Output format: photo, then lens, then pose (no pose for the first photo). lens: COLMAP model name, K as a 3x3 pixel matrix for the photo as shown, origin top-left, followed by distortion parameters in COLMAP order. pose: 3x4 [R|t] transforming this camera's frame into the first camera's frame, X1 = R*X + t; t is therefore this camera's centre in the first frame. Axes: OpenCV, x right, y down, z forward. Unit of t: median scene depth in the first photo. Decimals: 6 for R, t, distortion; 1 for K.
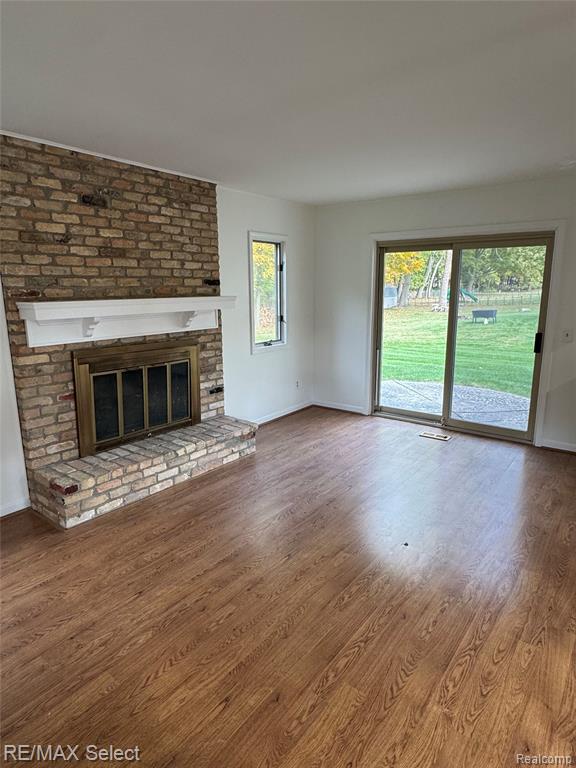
lens RADIAL K [[466.4, 0, 289.2], [0, 466.4, 374.4], [0, 0, 1]] dist [-0.004038, -0.000733]
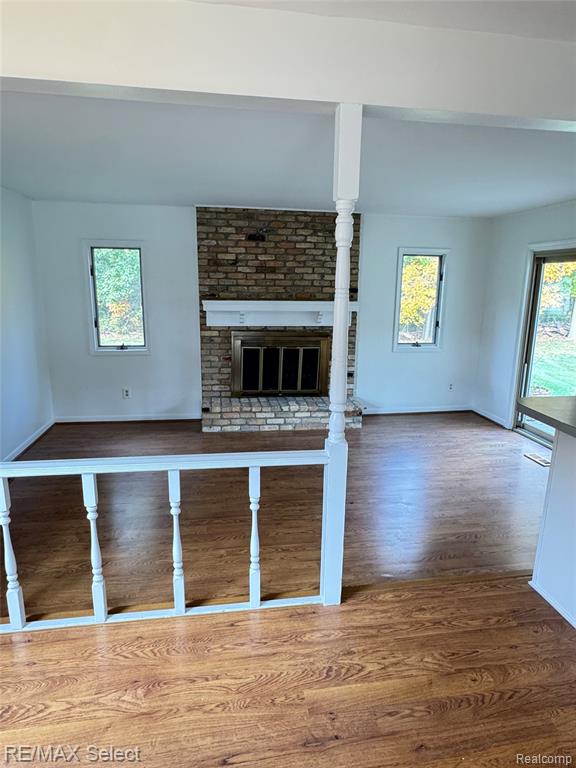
lens RADIAL K [[466.4, 0, 289.2], [0, 466.4, 374.4], [0, 0, 1]] dist [-0.004038, -0.000733]
pose [[0.723906, 0.147784, -0.673884, 0.755757], [-0.148039, 0.987309, 0.057491, -0.021900], [0.673828, 0.058143, 0.736597, -0.055687]]
